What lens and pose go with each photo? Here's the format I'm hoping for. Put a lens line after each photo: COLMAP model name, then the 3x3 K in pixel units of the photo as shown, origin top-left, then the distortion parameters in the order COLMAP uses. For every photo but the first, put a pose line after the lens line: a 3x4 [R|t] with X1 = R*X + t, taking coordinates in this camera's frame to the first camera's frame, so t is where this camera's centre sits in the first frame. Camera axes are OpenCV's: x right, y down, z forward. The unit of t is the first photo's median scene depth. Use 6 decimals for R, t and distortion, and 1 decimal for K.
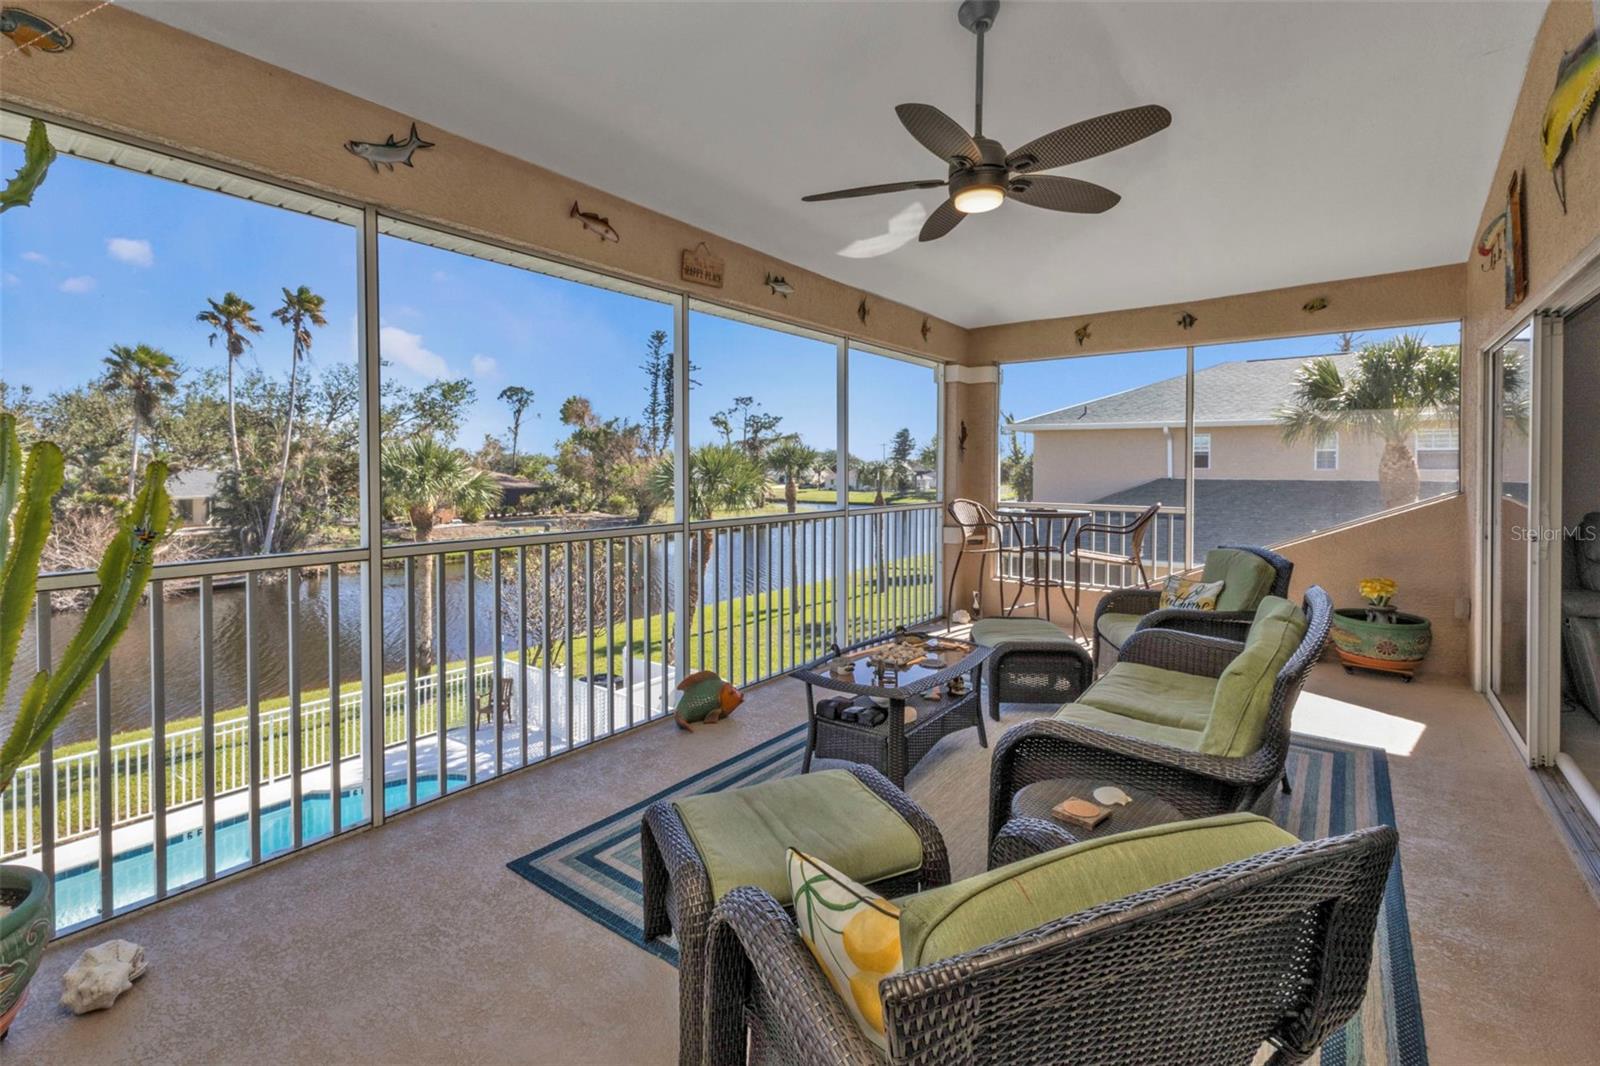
lens RADIAL K [[702.1, 0, 790.5], [0, 702.1, 474.7], [0, 0, 1]] dist [0.009171, 0.000792]
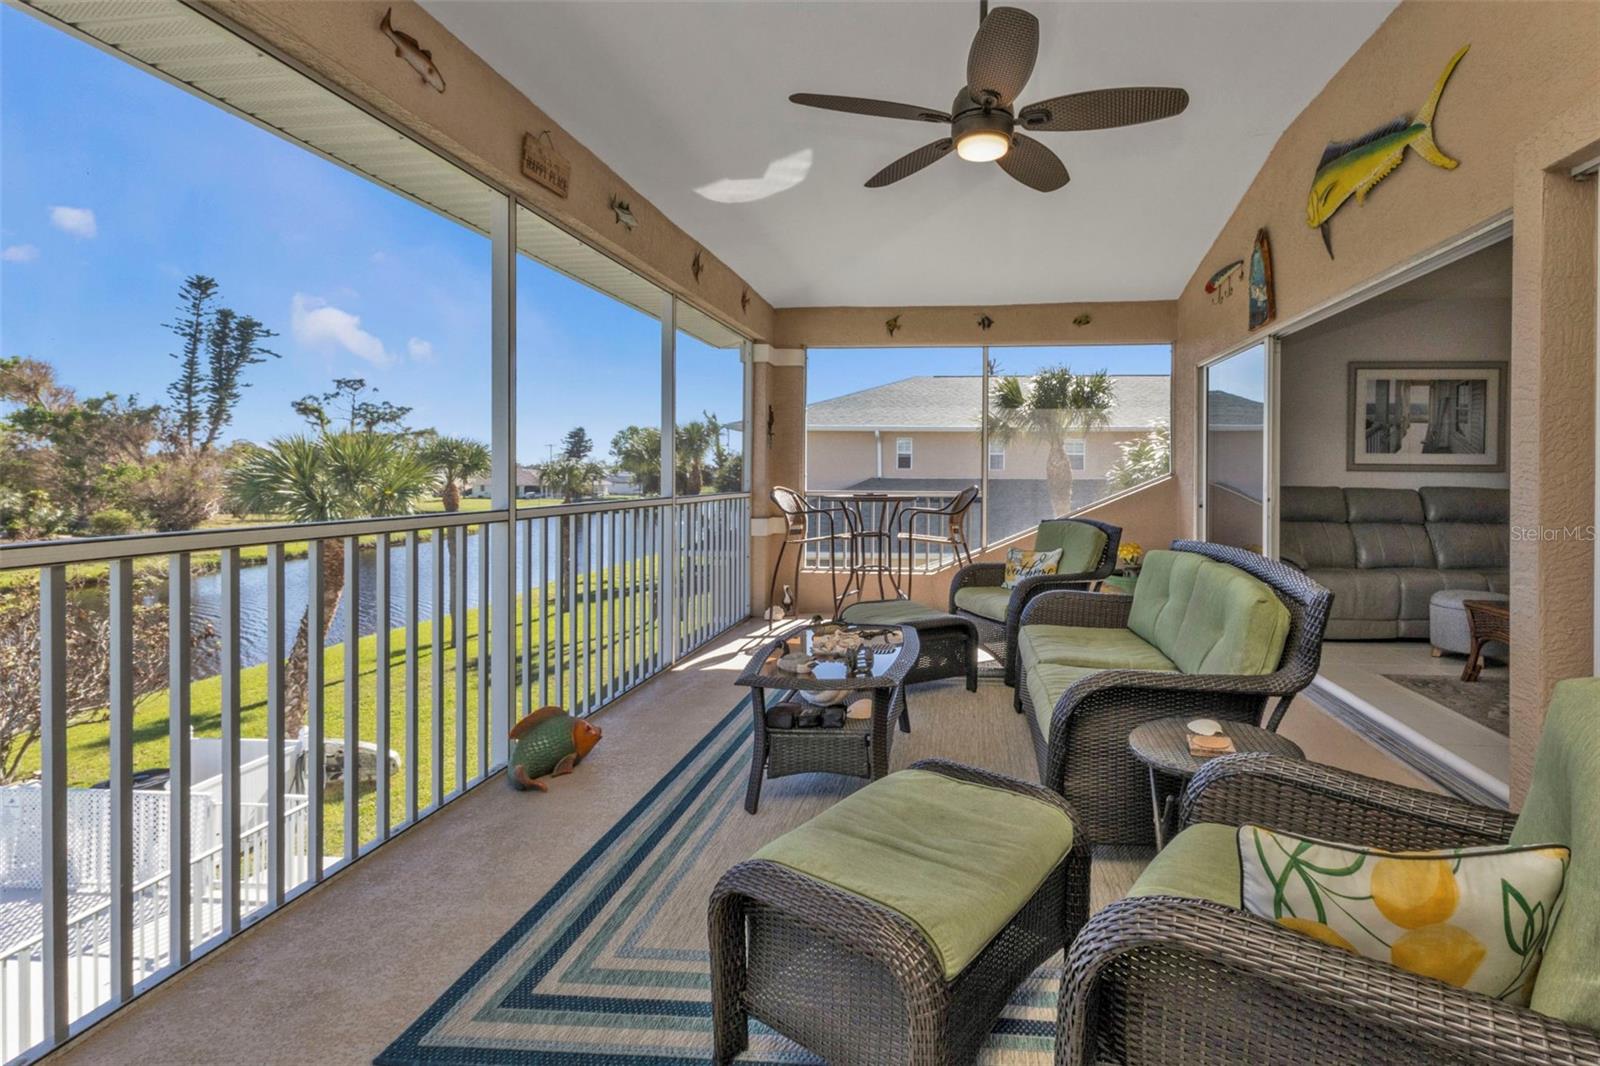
lens RADIAL K [[731.6, 0, 799.8], [0, 731.6, 484.4], [0, 0, 1]] dist [0.008270, 0.000729]
pose [[0.839766, 0.009547, 0.542865, -0.229442], [-0.002596, 0.999905, -0.013569, 0.039408], [-0.542943, 0.009985, 0.839710, 0.145545]]
